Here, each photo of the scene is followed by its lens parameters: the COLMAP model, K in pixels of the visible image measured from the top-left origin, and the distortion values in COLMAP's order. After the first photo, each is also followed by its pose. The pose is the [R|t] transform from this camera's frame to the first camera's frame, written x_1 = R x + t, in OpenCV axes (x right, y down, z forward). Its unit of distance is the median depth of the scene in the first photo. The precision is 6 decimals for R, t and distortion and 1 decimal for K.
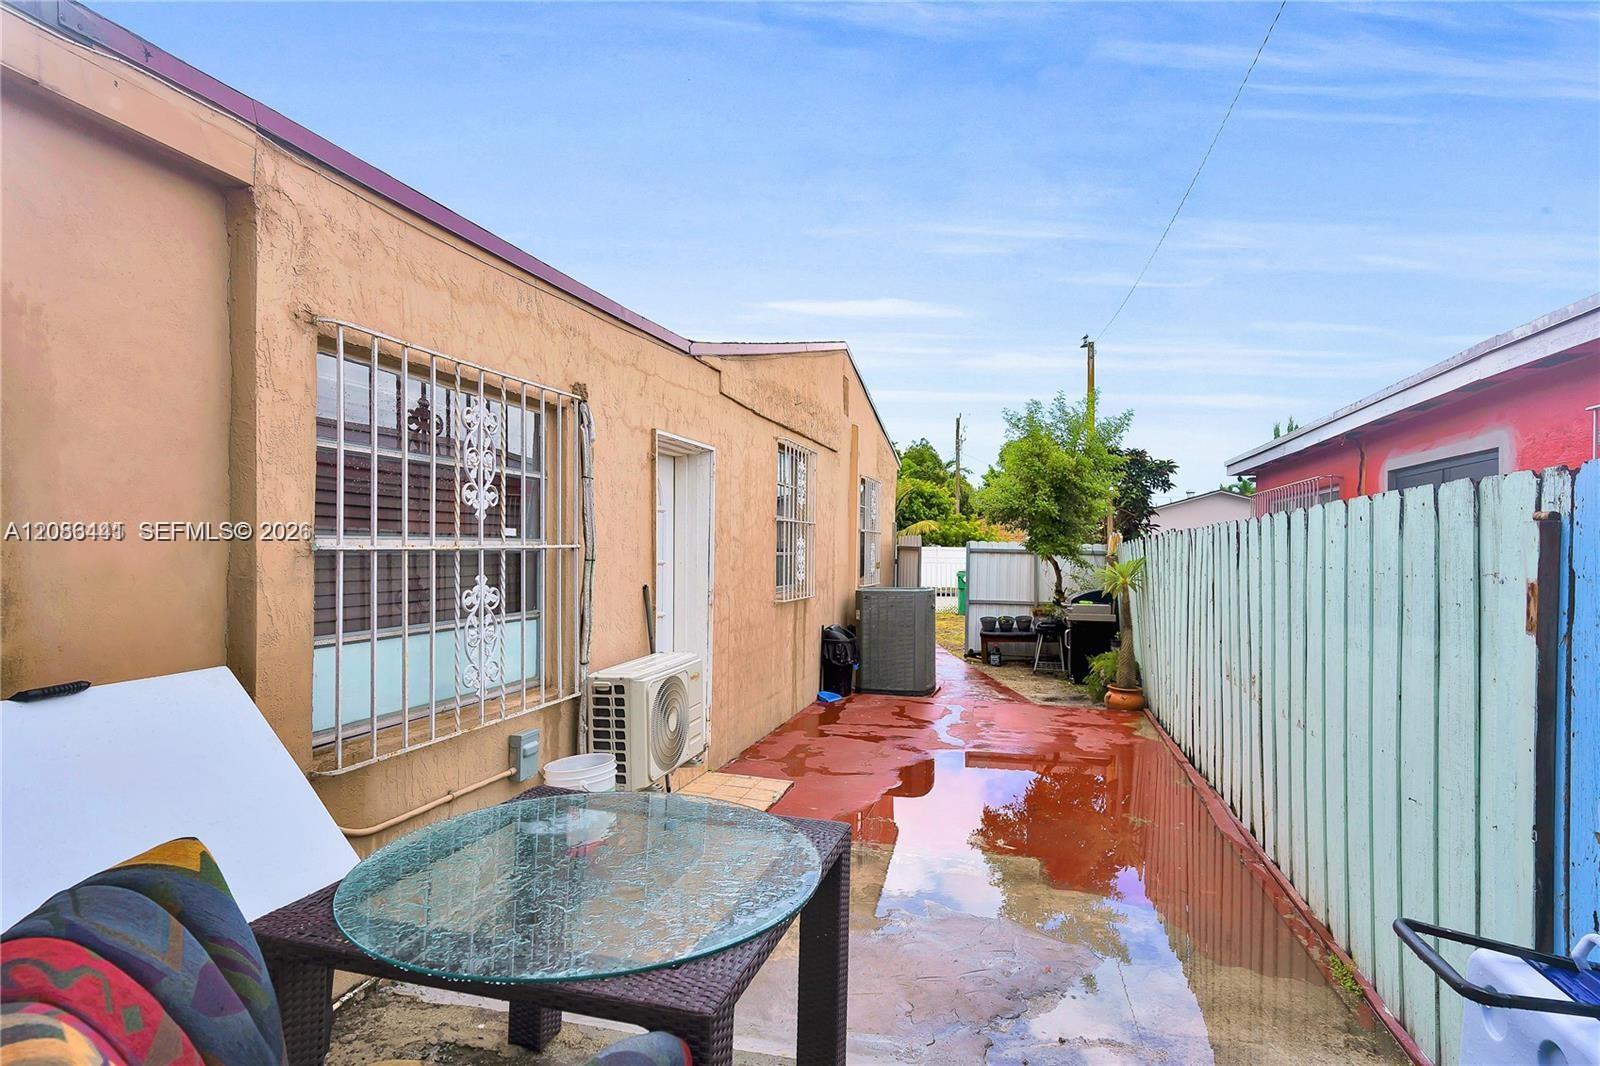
lens RADIAL K [[872.6, 0, 797.4], [0, 872.6, 512.2], [0, 0, 1]] dist [0.082512, -0.028709]
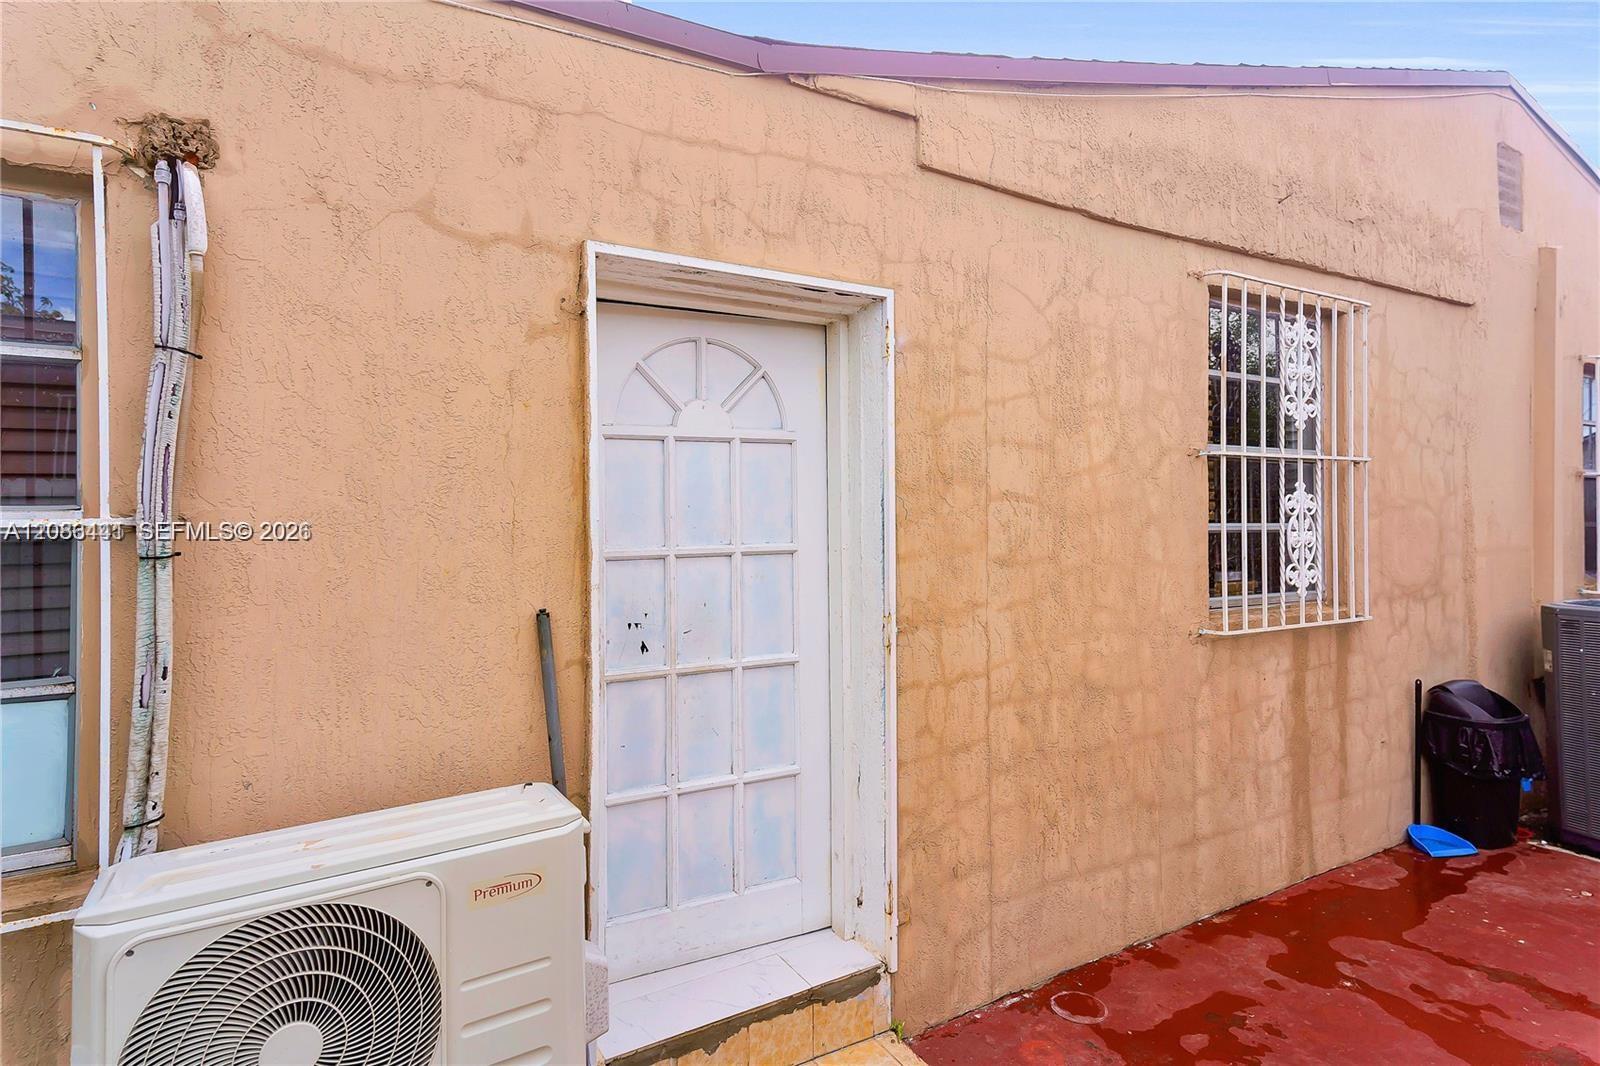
lens RADIAL K [[872.6, 0, 797.4], [0, 872.6, 512.2], [0, 0, 1]] dist [0.082512, -0.028709]
pose [[0.738055, -0.031117, -0.674023, 0.127044], [0.047220, 0.998869, 0.005592, 0.025617], [0.673086, -0.035955, 0.738689, 0.492422]]
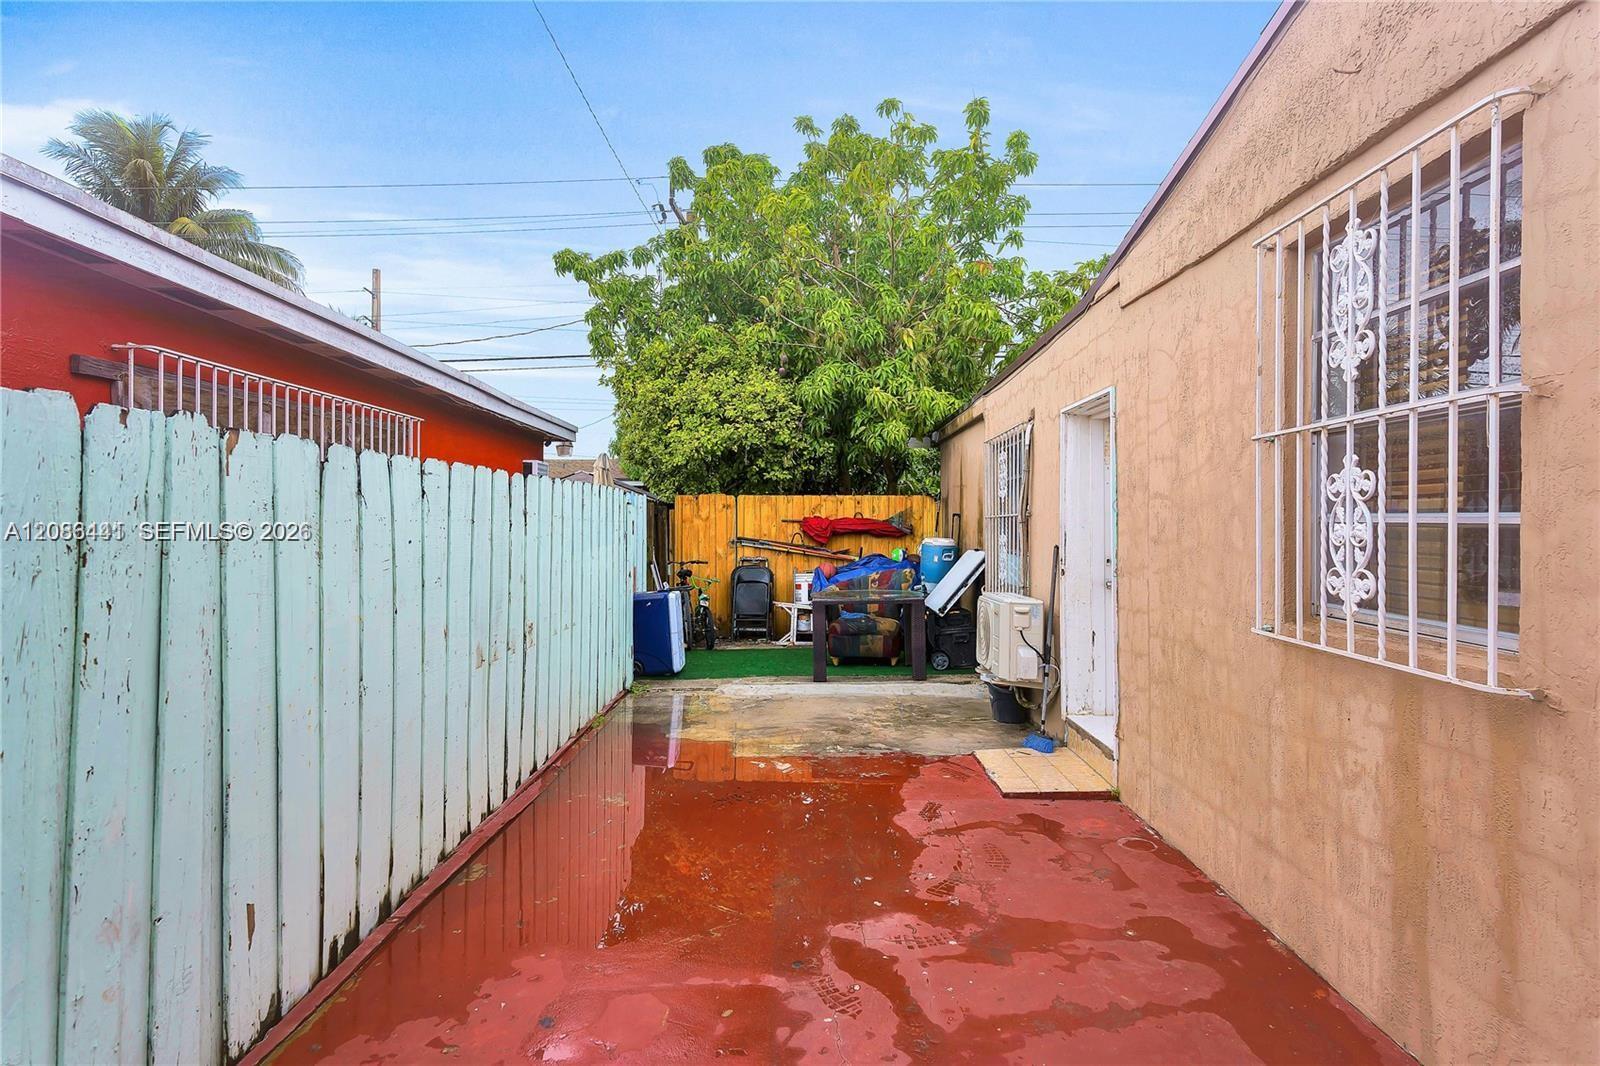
lens RADIAL K [[872.6, 0, 797.4], [0, 872.6, 512.2], [0, 0, 1]] dist [0.082512, -0.028709]
pose [[-0.966399, -0.033023, -0.254915, 0.297335], [-0.020107, 0.998386, -0.053109, 0.069441], [0.256258, -0.046199, -0.965504, 1.307894]]
